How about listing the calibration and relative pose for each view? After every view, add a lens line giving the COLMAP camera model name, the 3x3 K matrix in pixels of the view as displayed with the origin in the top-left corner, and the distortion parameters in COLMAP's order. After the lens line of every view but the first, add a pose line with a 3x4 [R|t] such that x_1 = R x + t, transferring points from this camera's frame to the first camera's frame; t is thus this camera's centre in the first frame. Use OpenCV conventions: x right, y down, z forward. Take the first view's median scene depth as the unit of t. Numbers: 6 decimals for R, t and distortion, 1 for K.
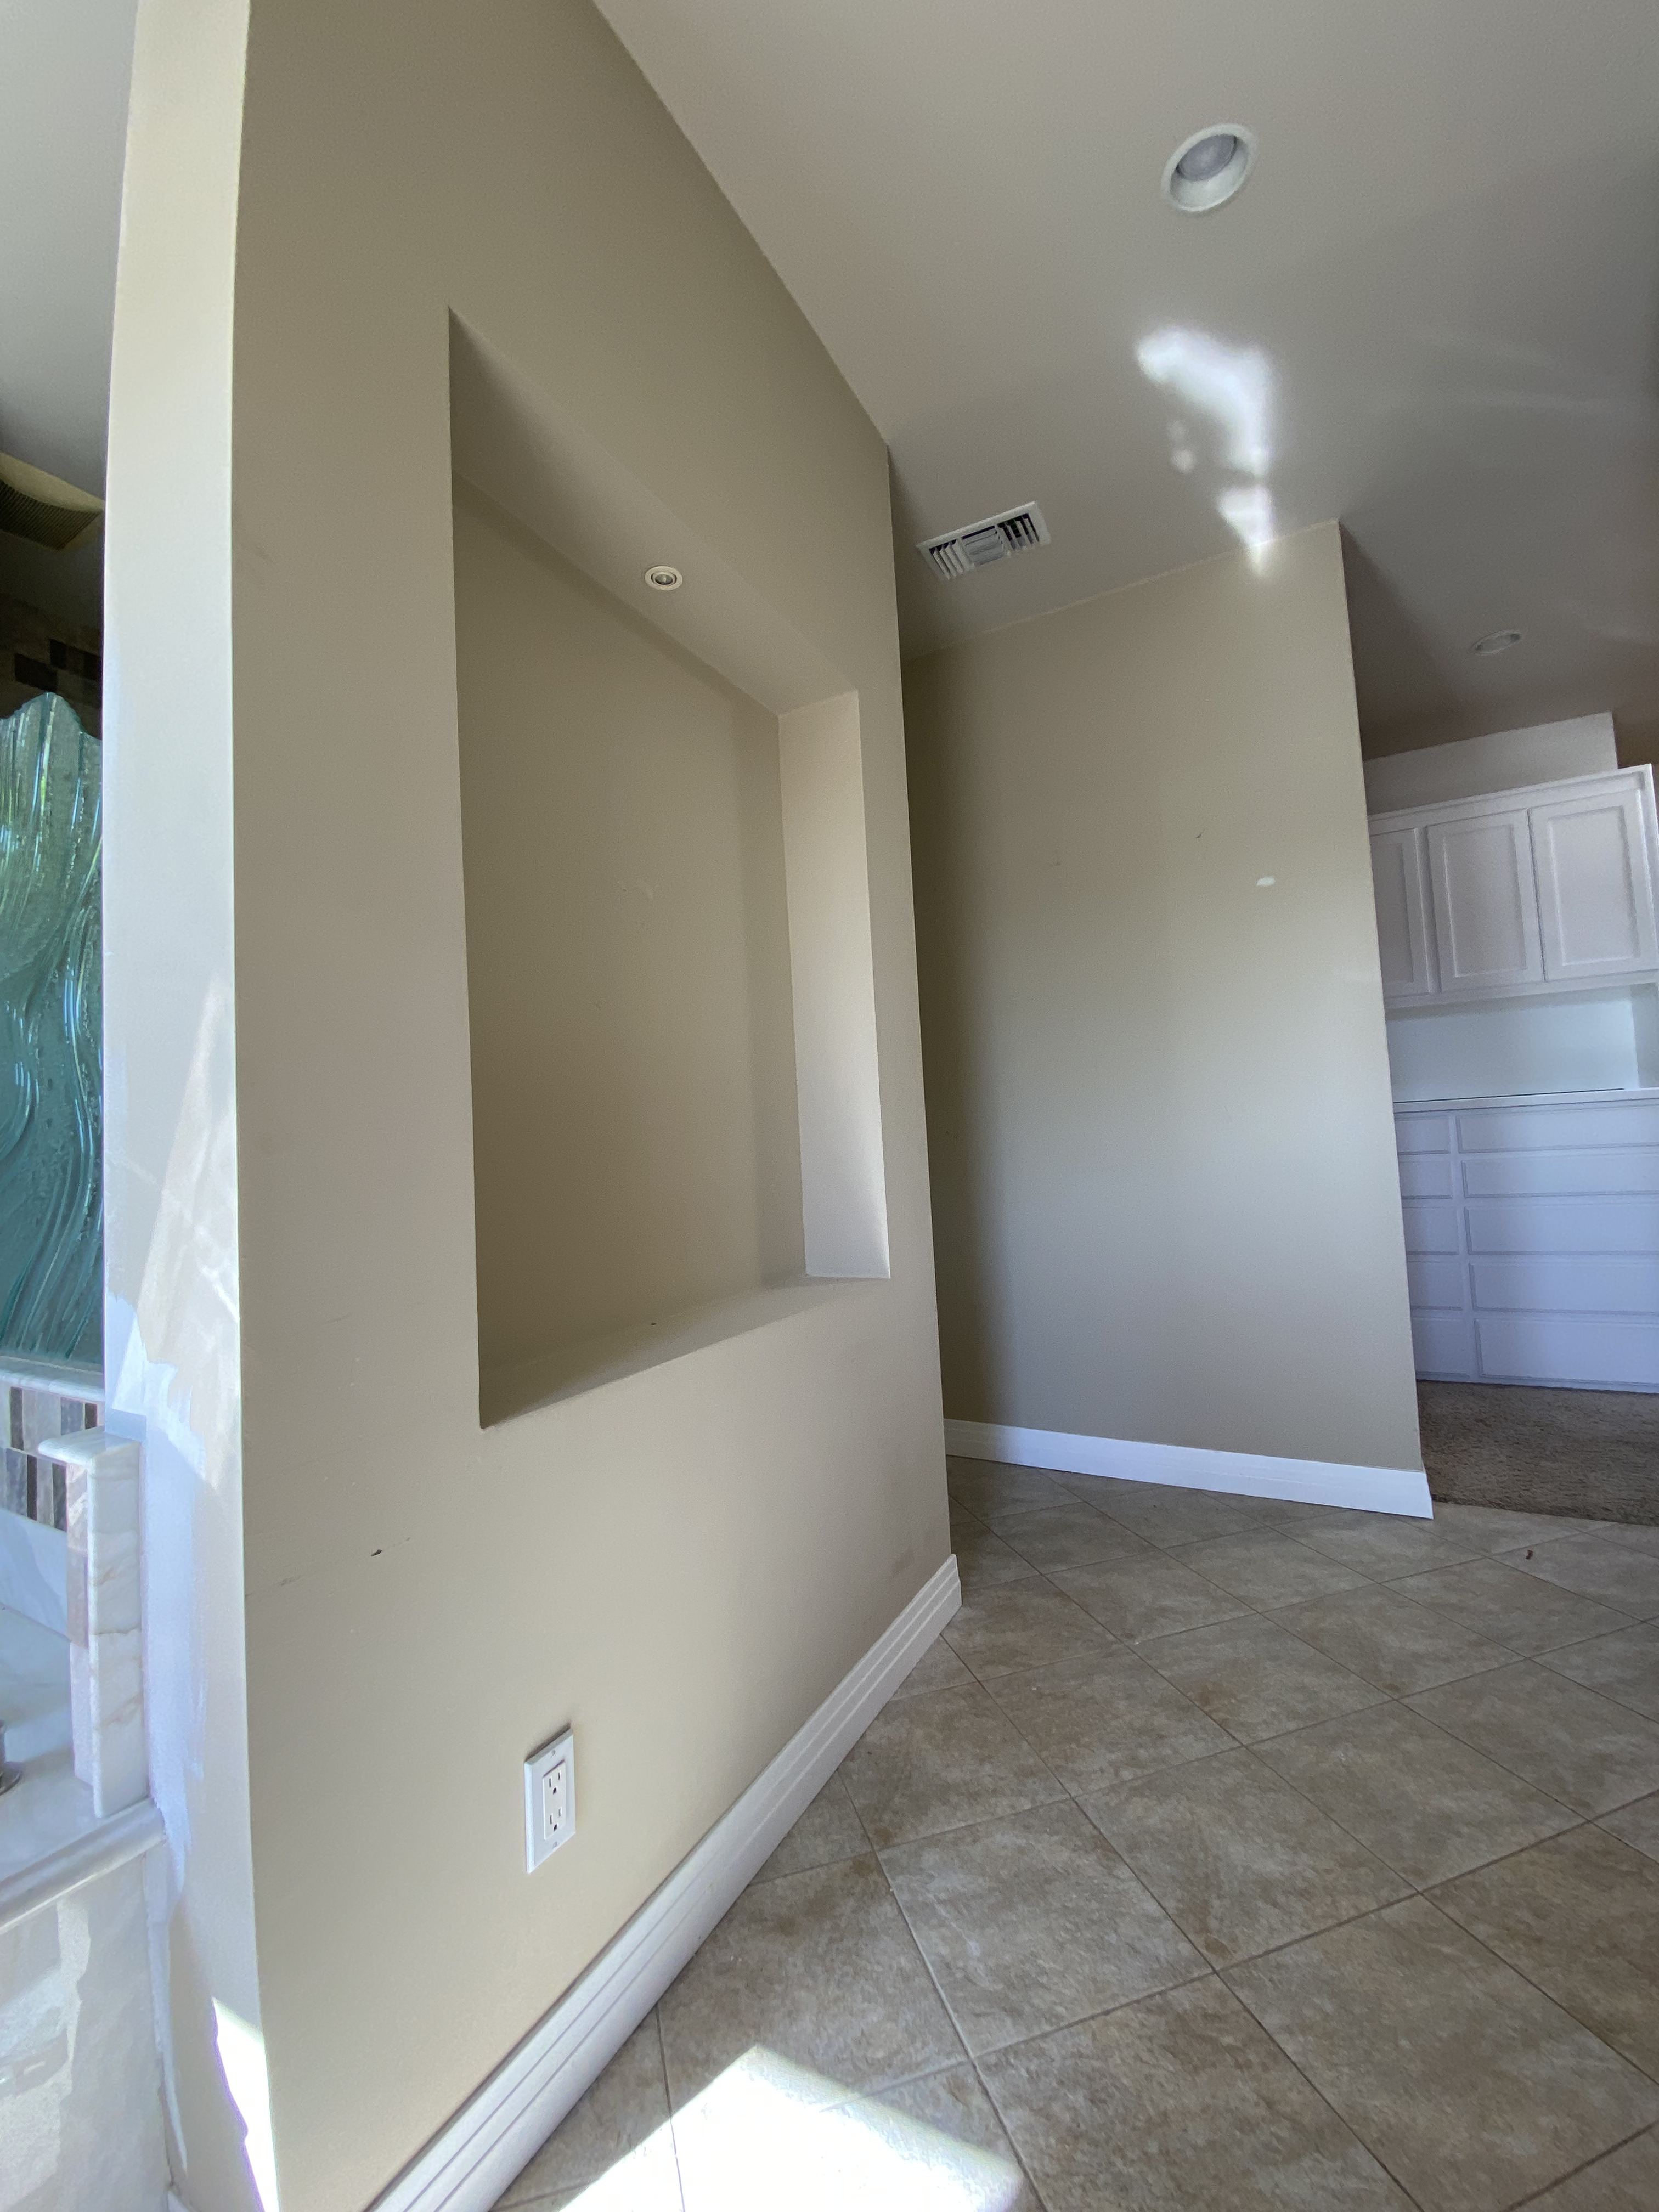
lens RADIAL K [[887.9, 0, 829.5], [0, 887.9, 1106.0], [0, 0, 1]] dist [0.035227, -0.022841]
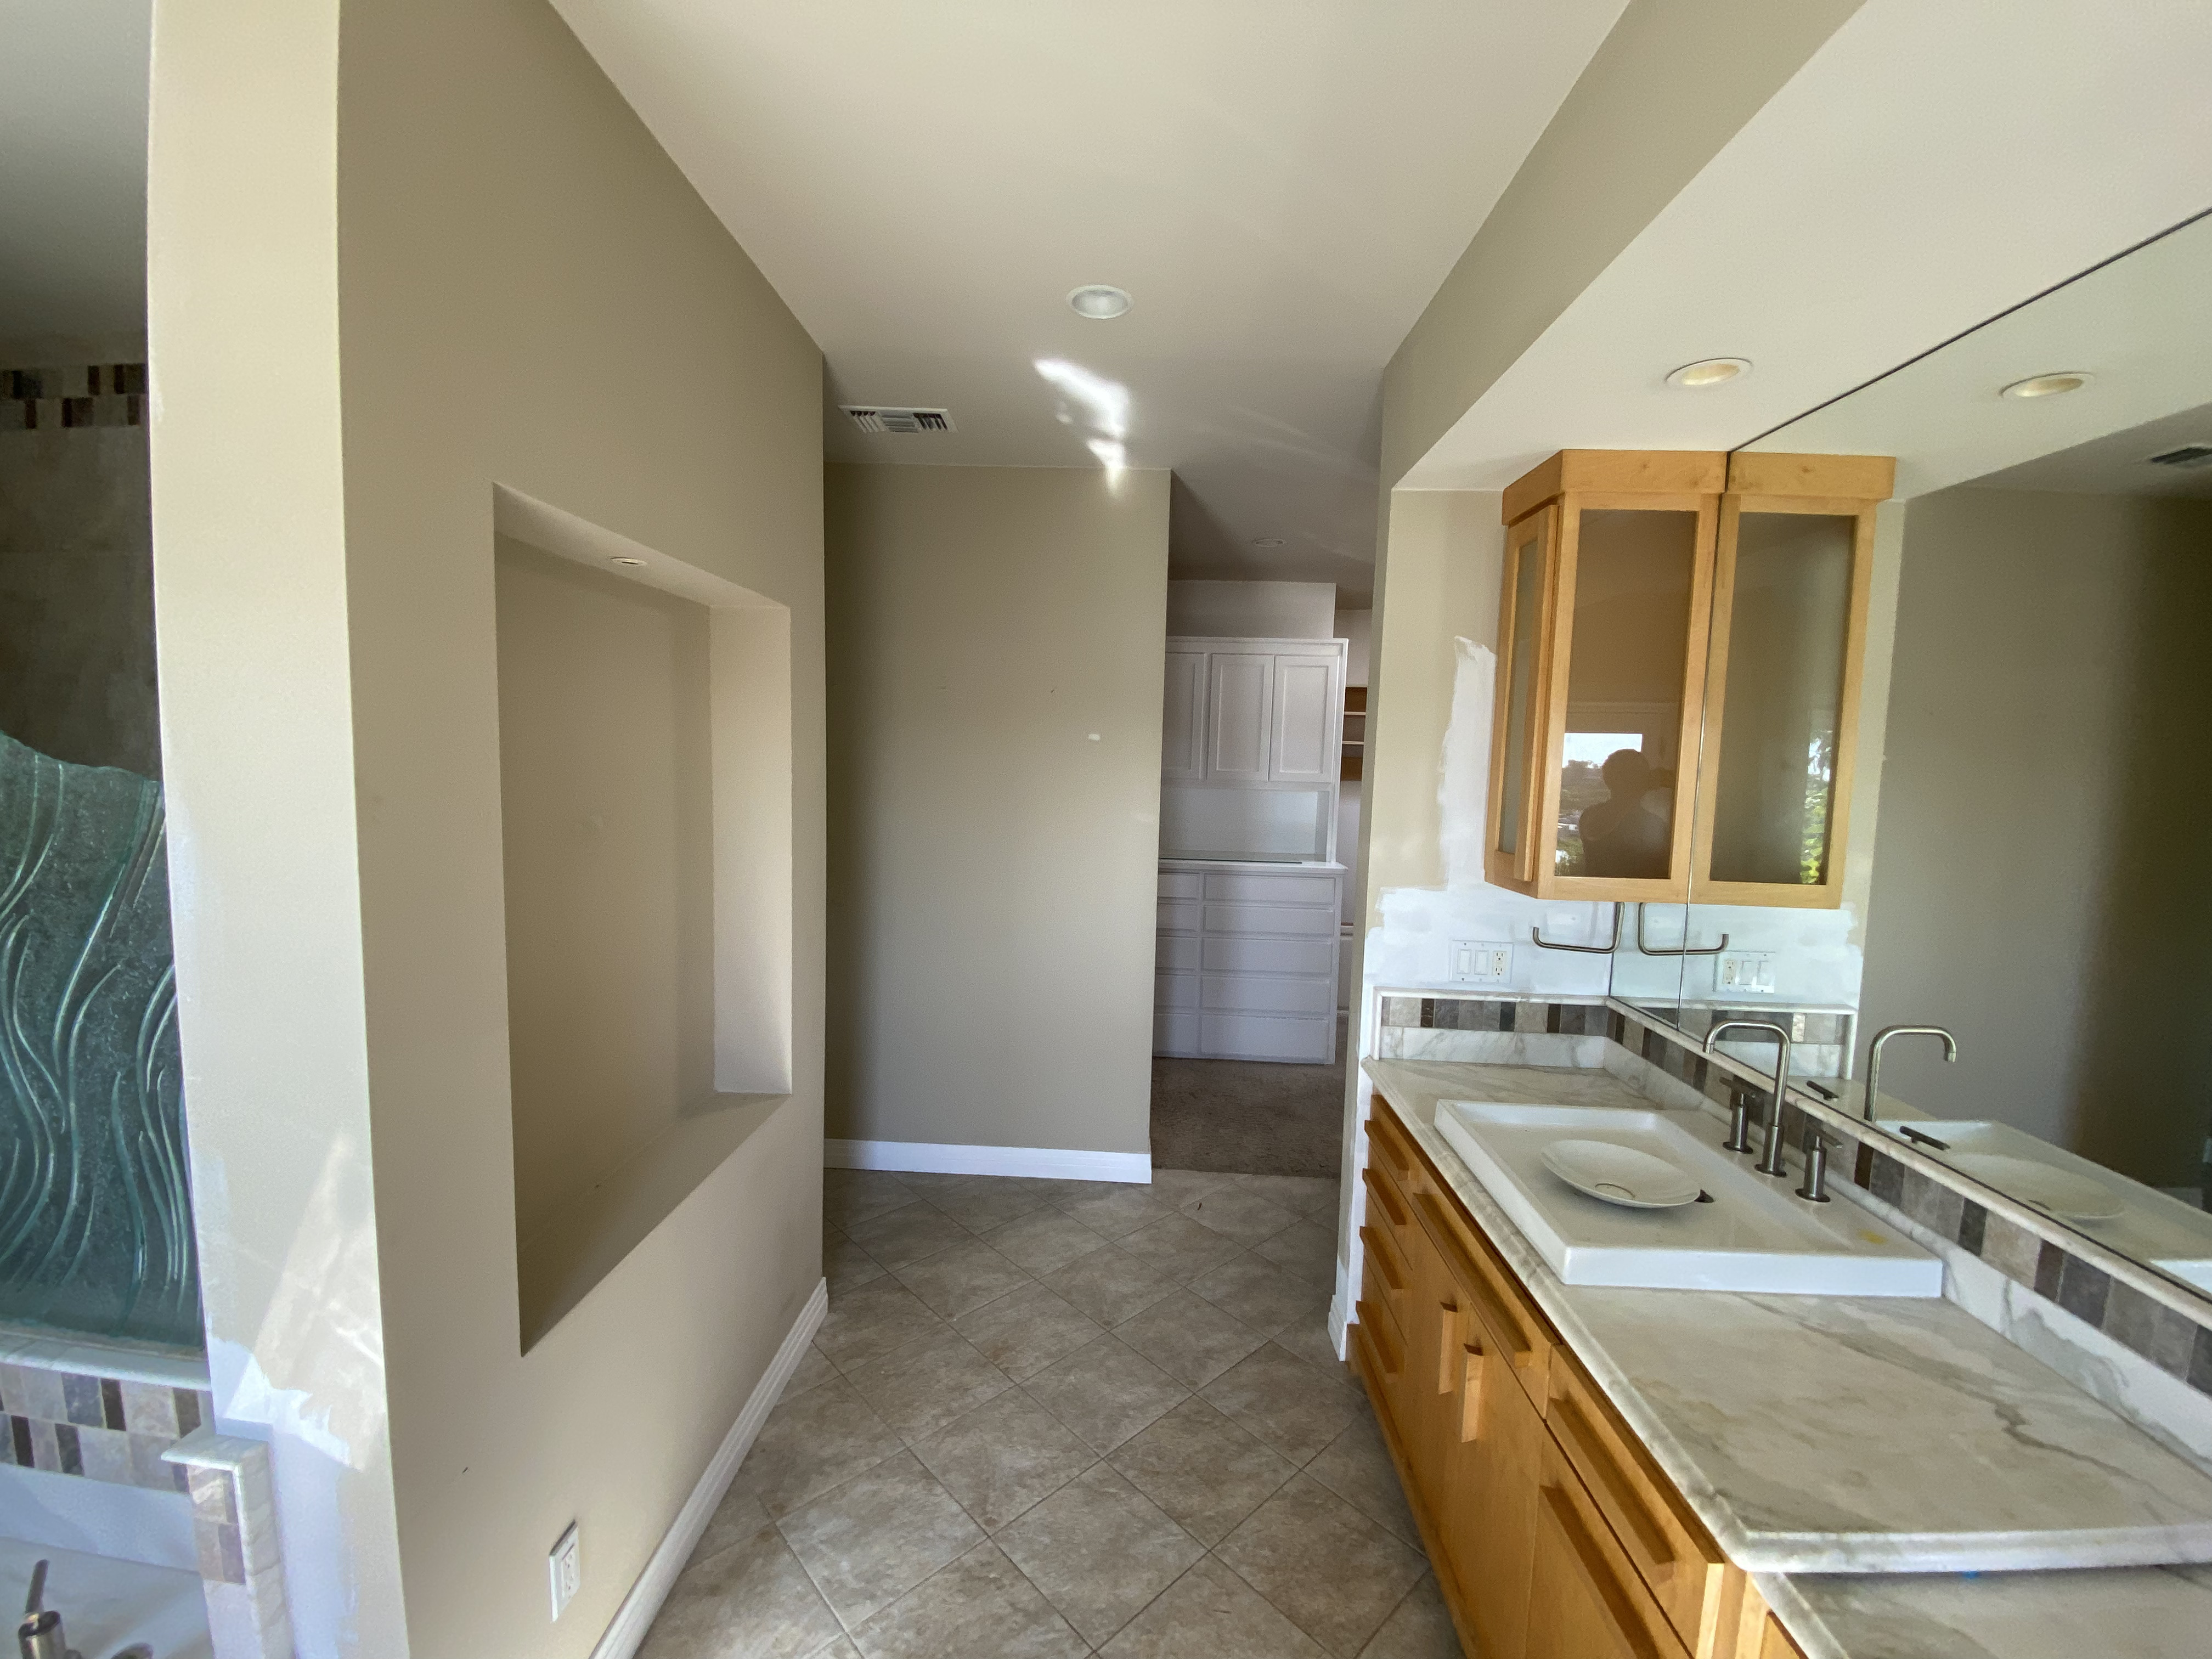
lens RADIAL K [[901.0, 0, 1084.6], [0, 901.0, 830.6], [0, 0, 1]] dist [0.015233, -0.019231]
pose [[0.900464, 0.036393, 0.433405, -0.151630], [-0.096152, 0.988494, 0.116766, -0.442619], [-0.424169, -0.146816, 0.893603, -0.316173]]
